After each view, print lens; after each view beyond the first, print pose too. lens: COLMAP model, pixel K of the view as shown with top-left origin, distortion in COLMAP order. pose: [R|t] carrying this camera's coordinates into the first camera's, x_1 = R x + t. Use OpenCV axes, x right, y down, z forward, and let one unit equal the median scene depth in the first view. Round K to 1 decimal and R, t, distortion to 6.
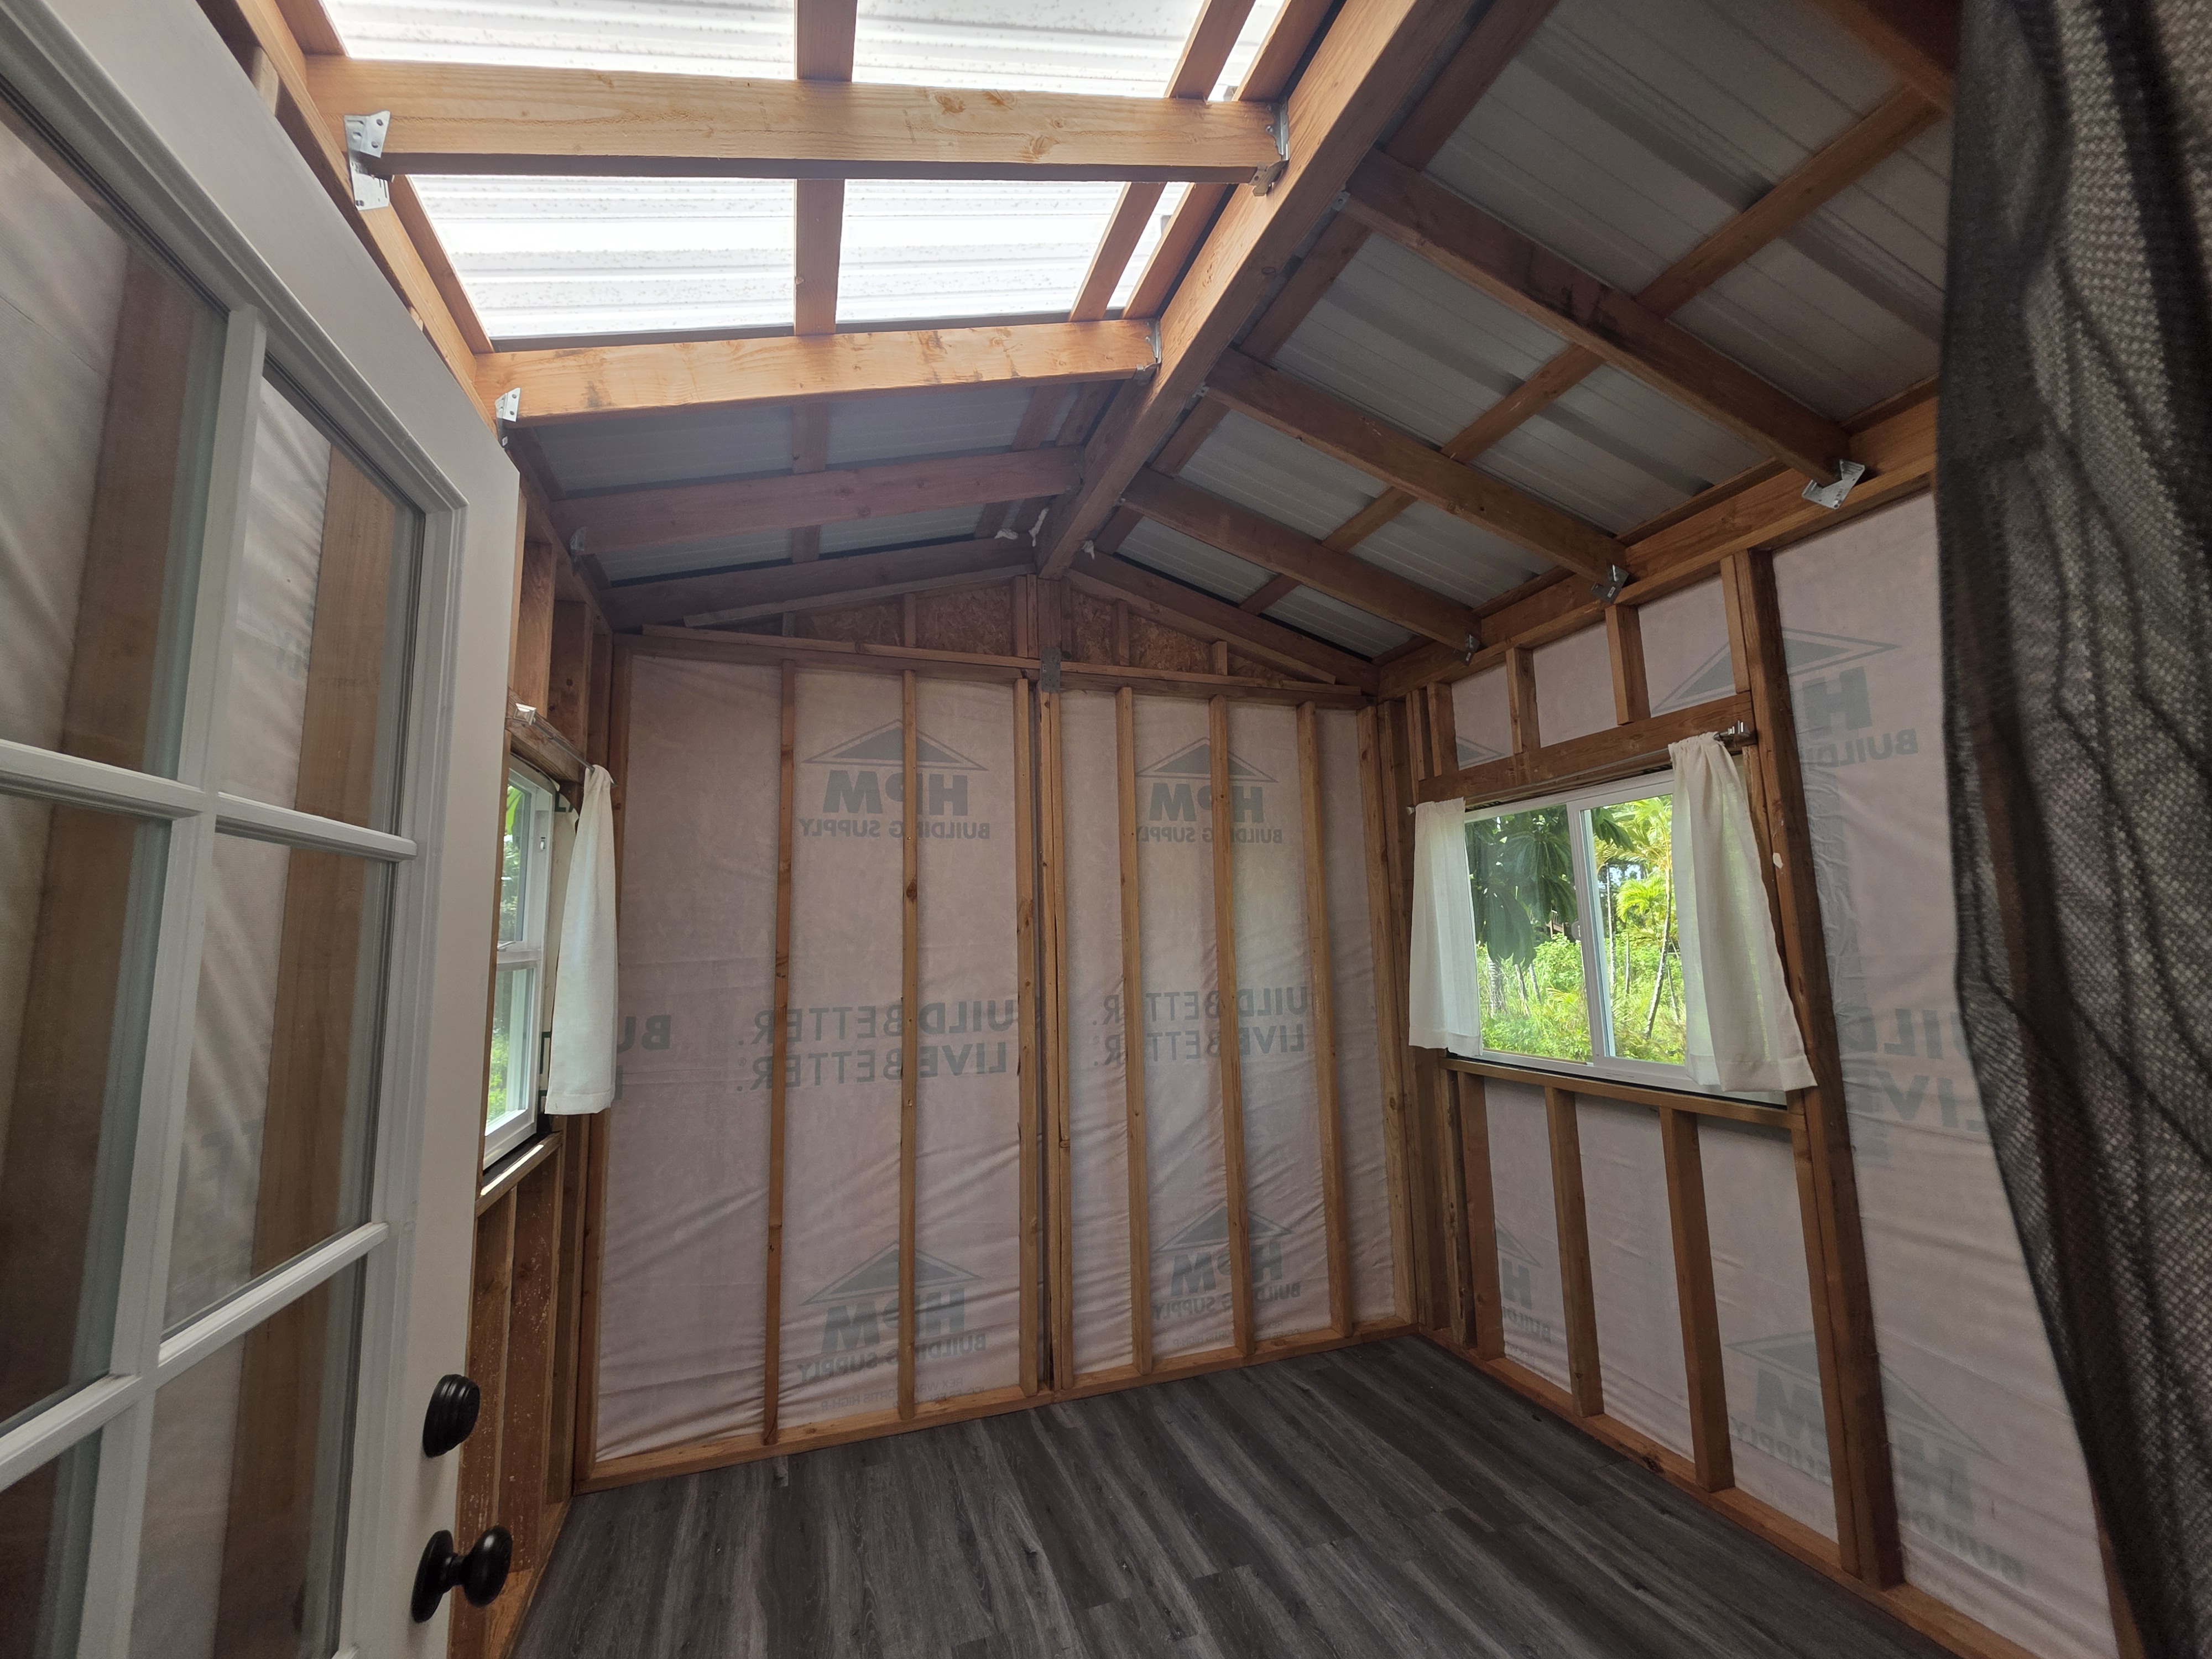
lens RADIAL K [[894.0, 0, 1106.0], [0, 894.0, 829.5], [0, 0, 1]] dist [-0.001449, -0.000293]
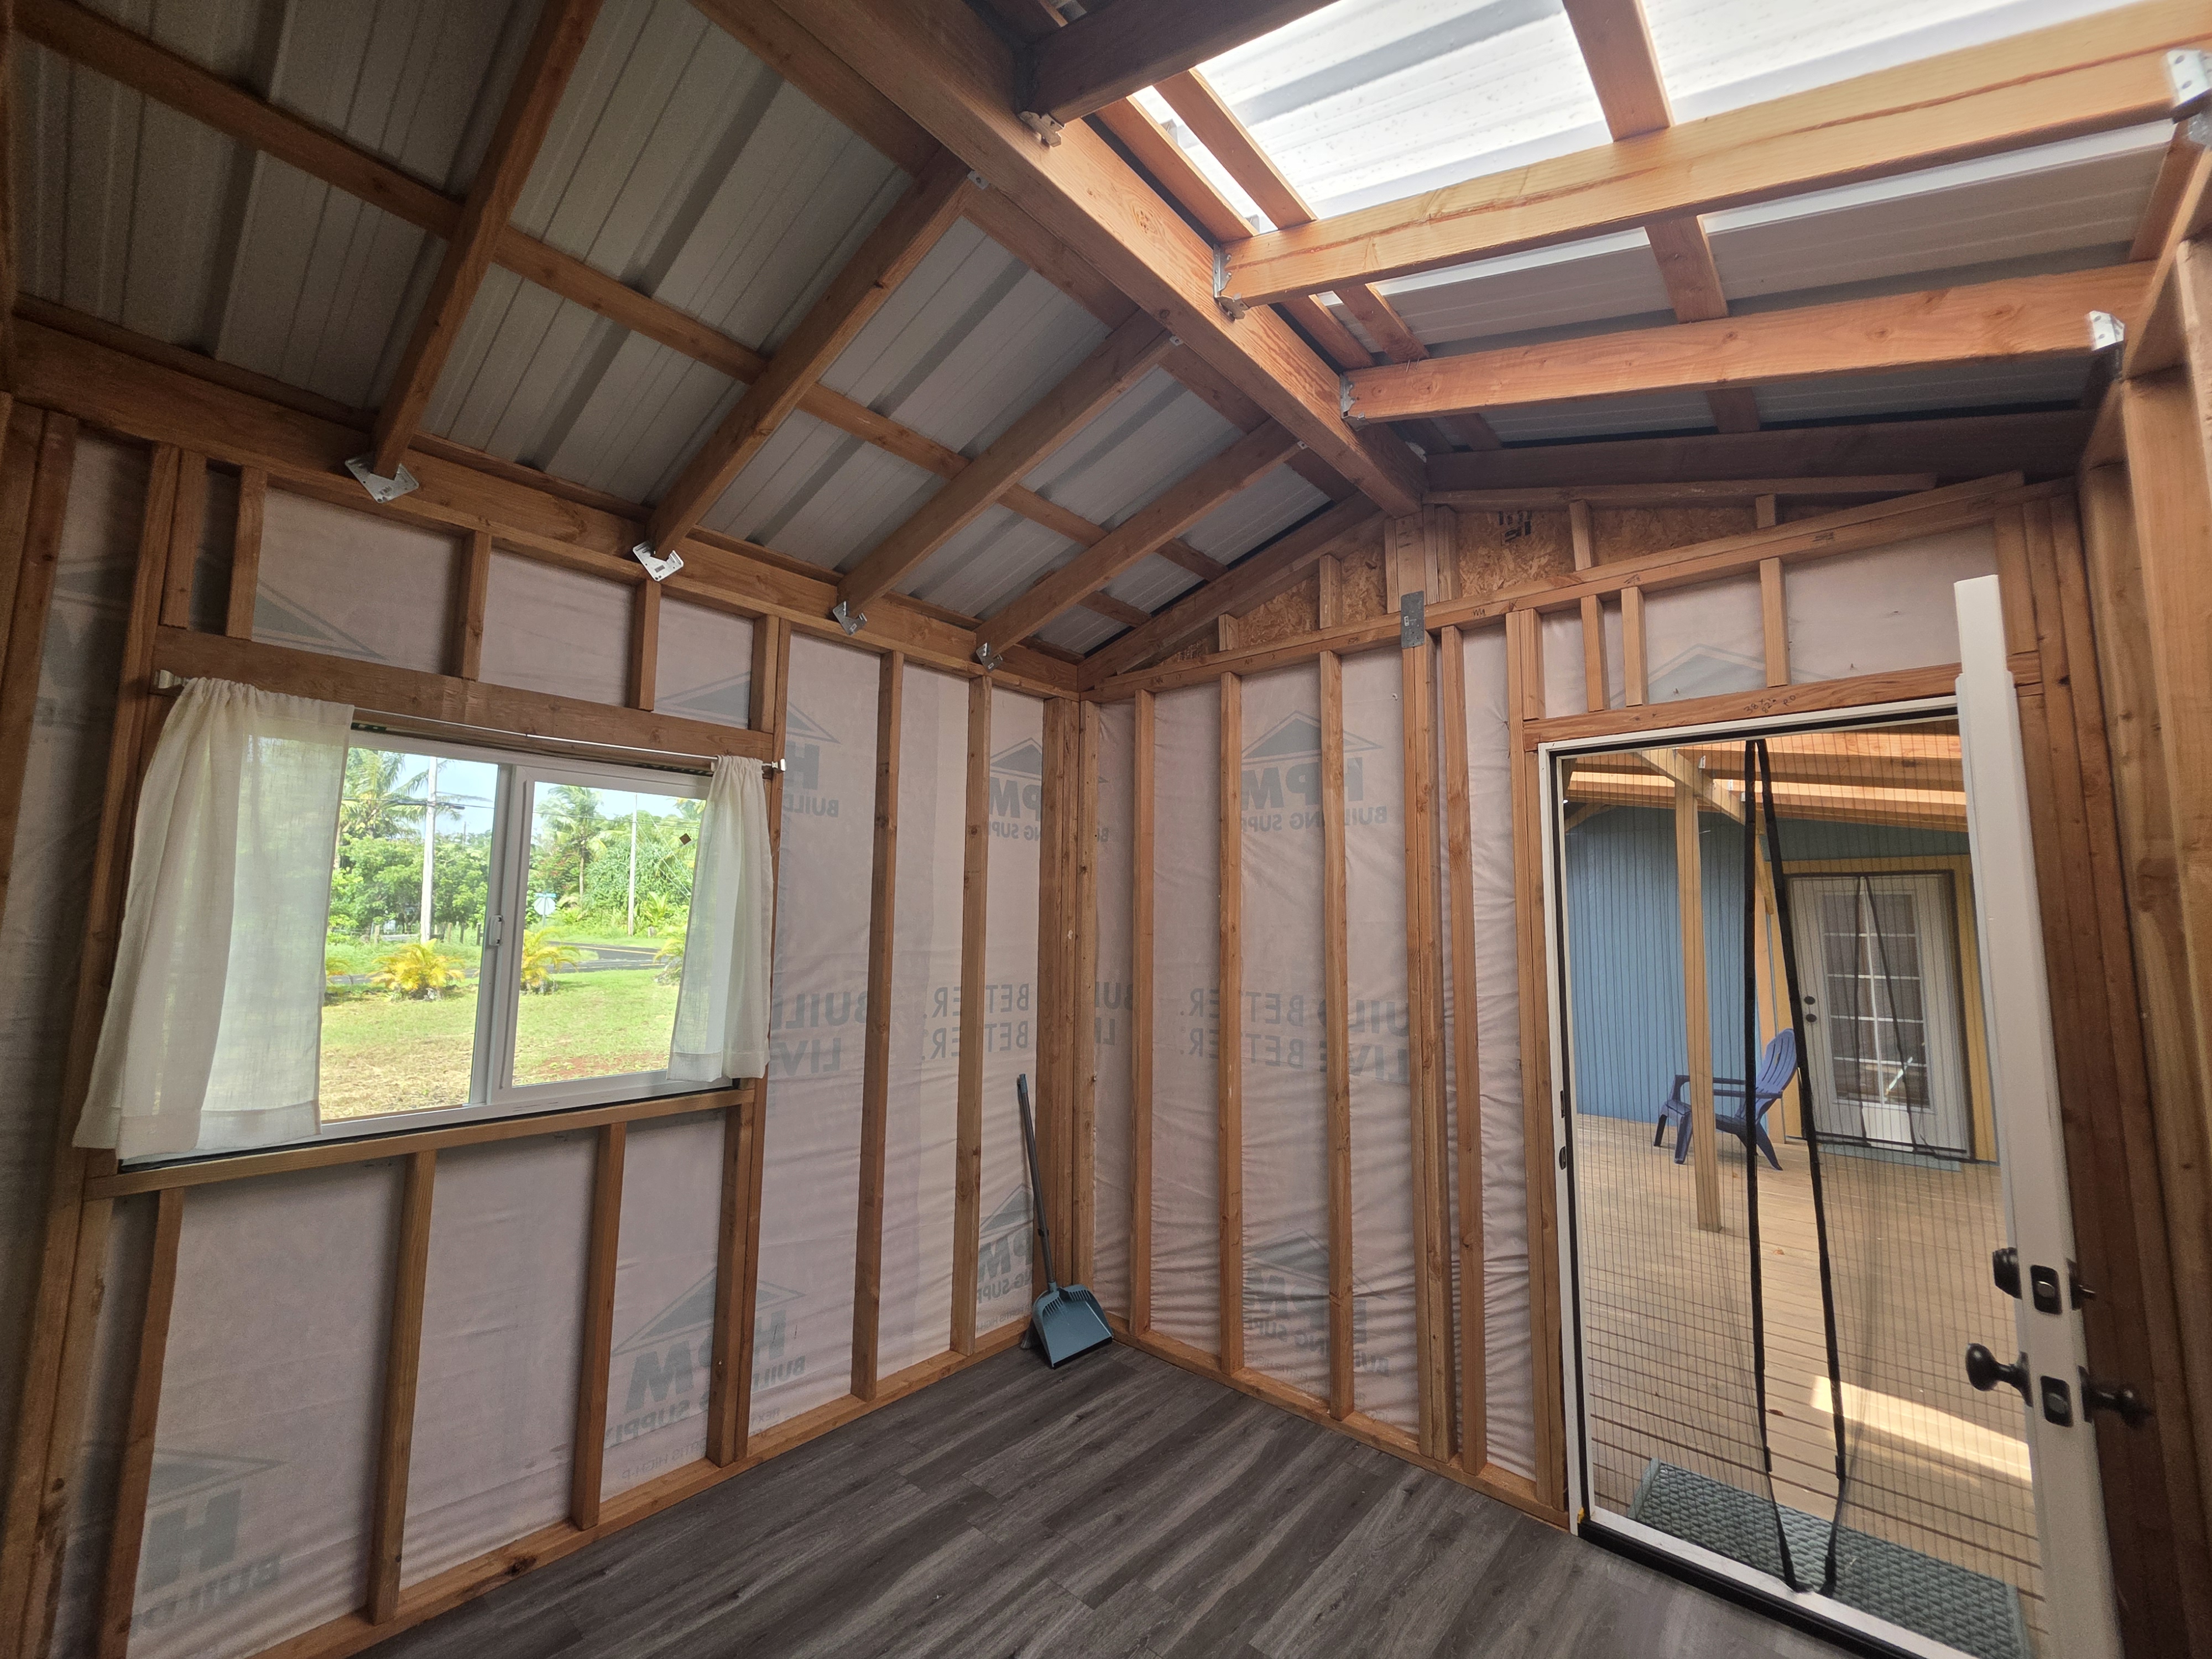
lens RADIAL K [[894.0, 0, 1106.0], [0, 894.0, 829.5], [0, 0, 1]] dist [-0.001449, -0.000293]
pose [[-0.487553, 0.124060, 0.864234, -0.500644], [-0.104809, 0.974379, -0.198999, 0.156061], [-0.866780, -0.187603, -0.462059, 1.120206]]
